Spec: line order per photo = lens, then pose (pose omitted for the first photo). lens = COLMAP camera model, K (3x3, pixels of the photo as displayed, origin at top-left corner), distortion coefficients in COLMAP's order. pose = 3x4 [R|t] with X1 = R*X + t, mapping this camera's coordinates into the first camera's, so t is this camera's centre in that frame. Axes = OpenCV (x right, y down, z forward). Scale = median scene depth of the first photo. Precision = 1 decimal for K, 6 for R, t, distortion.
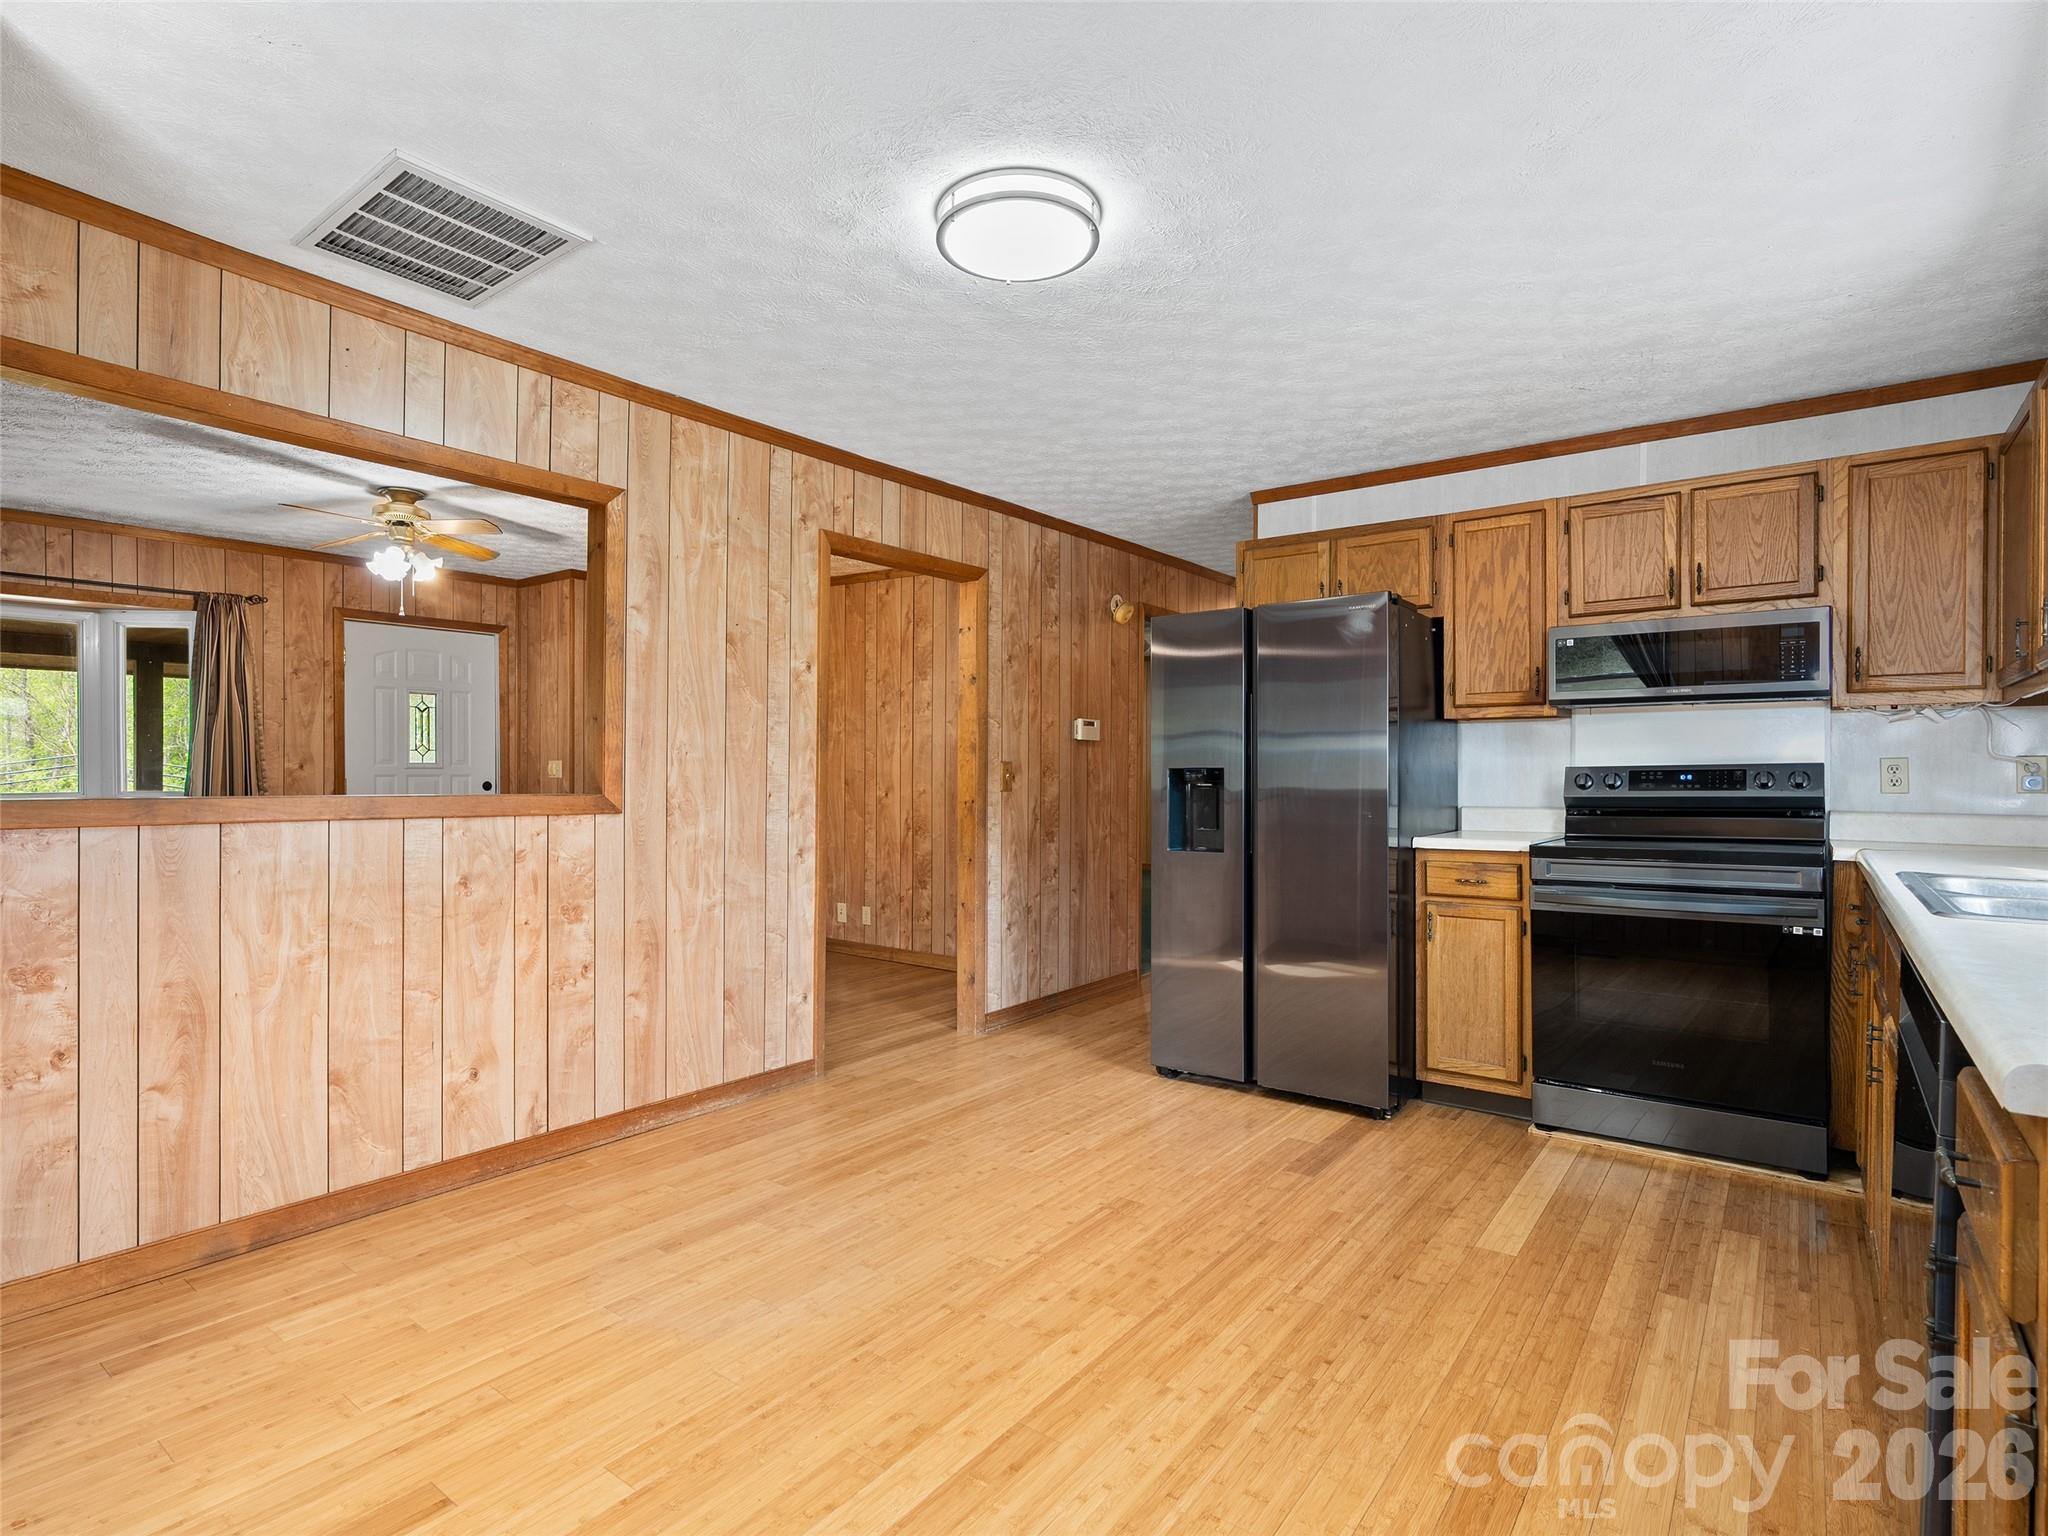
lens RADIAL K [[1043.8, 0, 1024.0], [0, 1043.8, 768.0], [0, 0, 1]] dist [-0.001665, 0.000152]
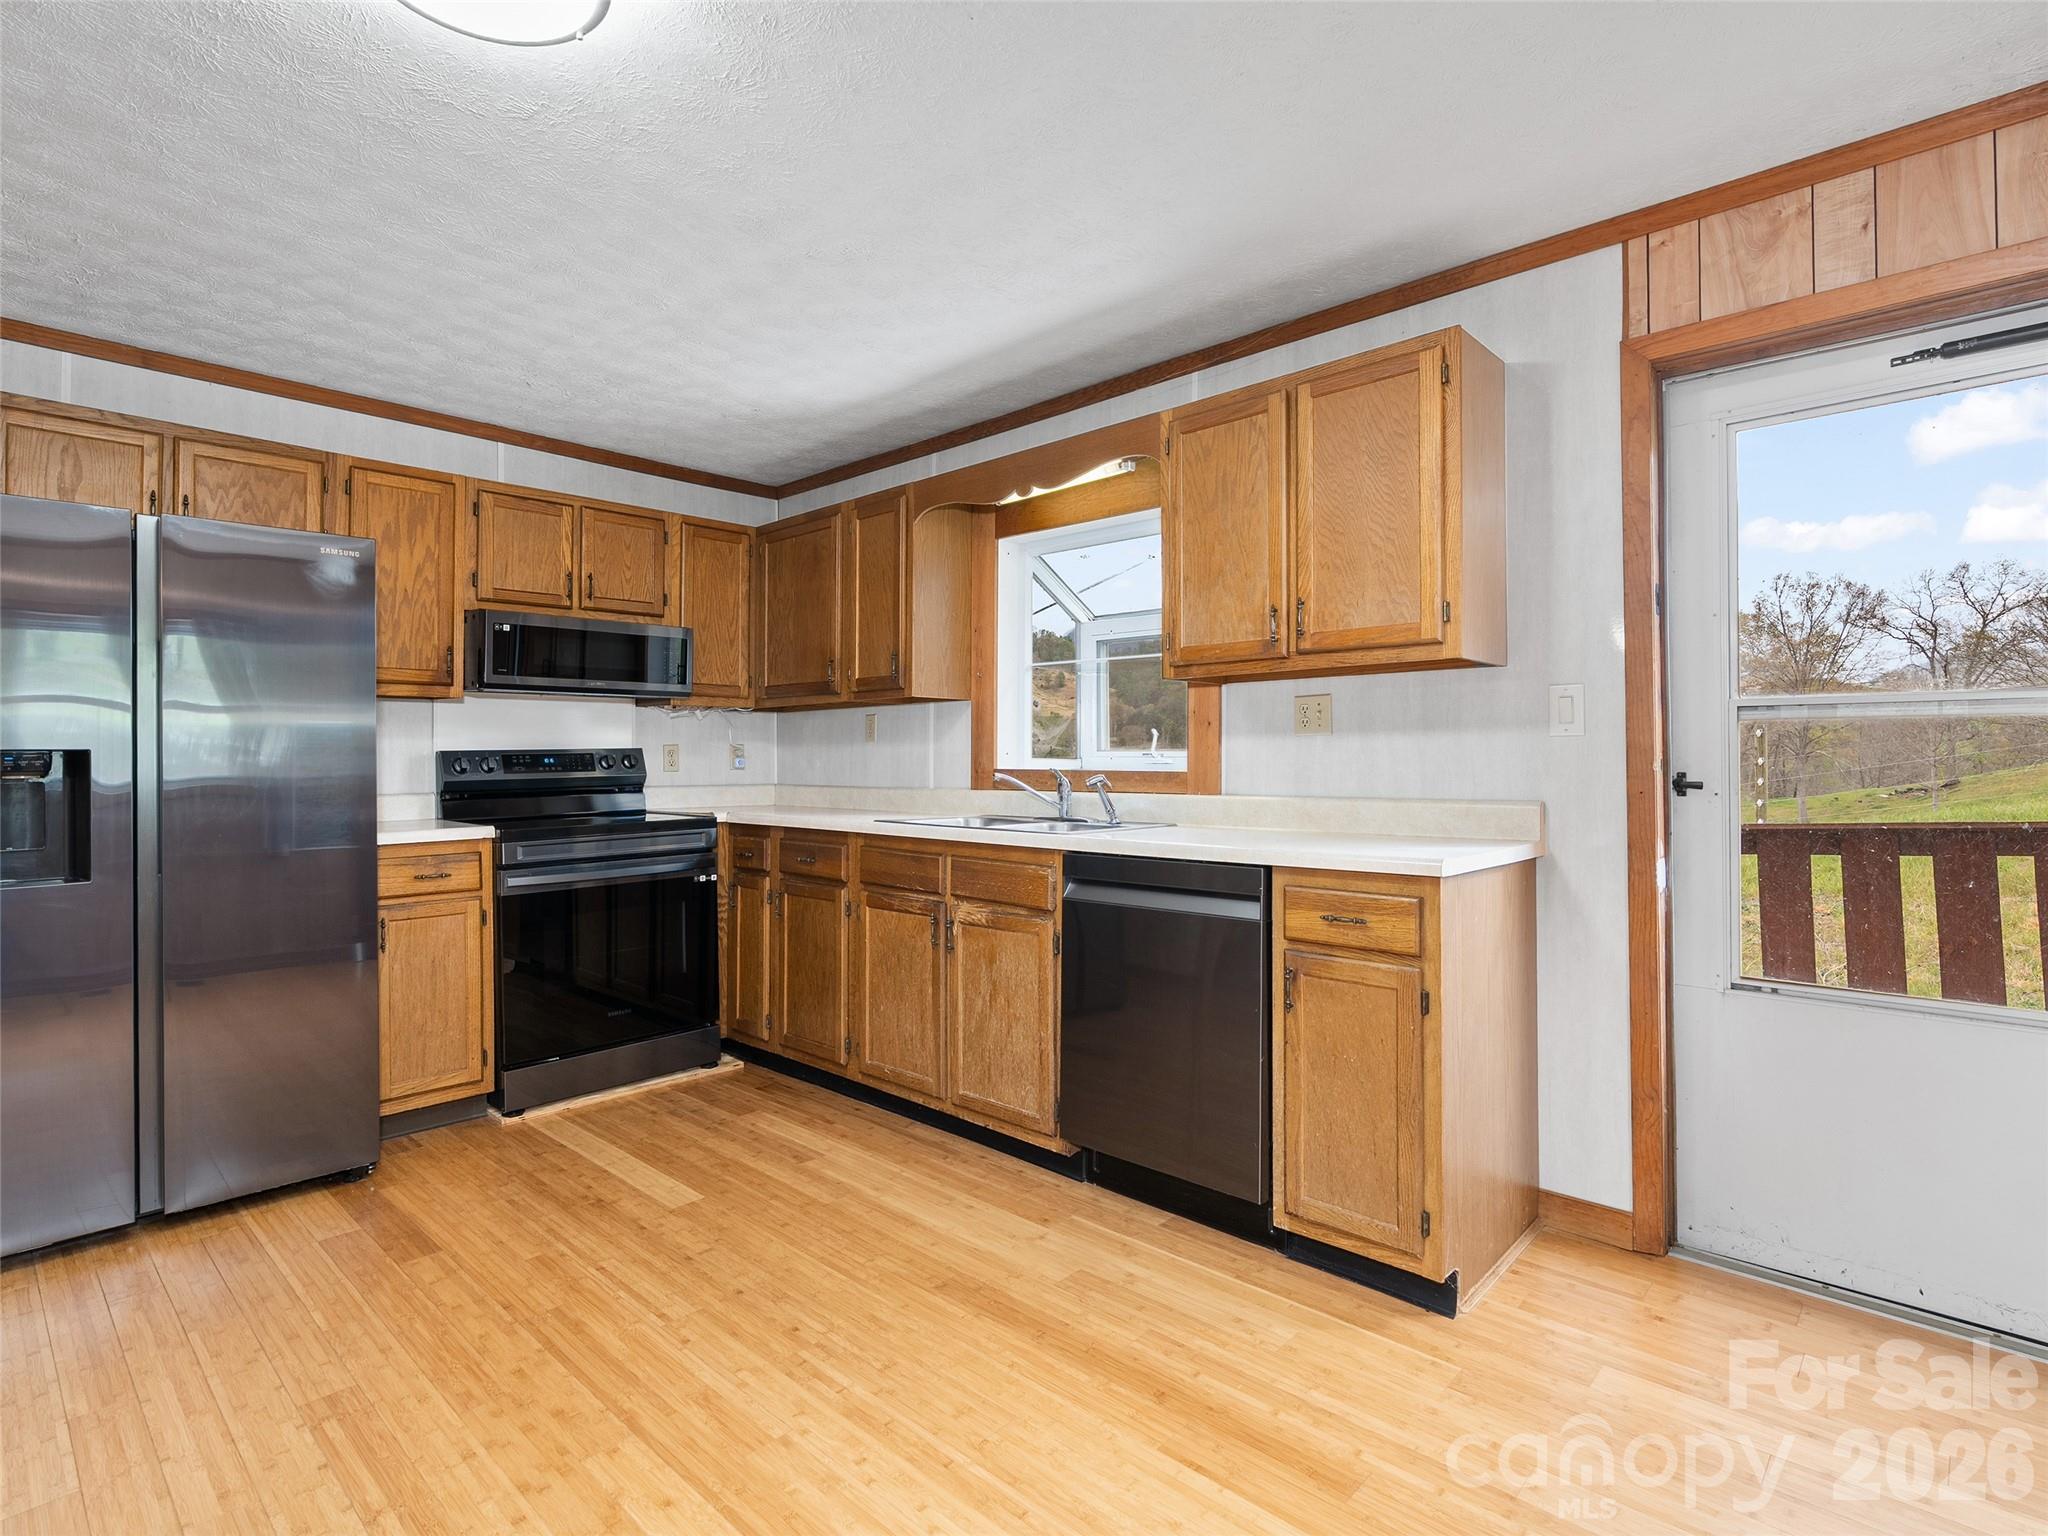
lens RADIAL K [[1038.3, 0, 1024.2], [0, 1038.3, 741.9], [0, 0, 1]] dist [-0.000072, 0.000480]
pose [[0.116486, 0.011838, 0.993122, -0.427979], [-0.001414, 0.999930, -0.011753, 0.001361], [-0.993191, -0.000035, 0.116494, 0.398640]]
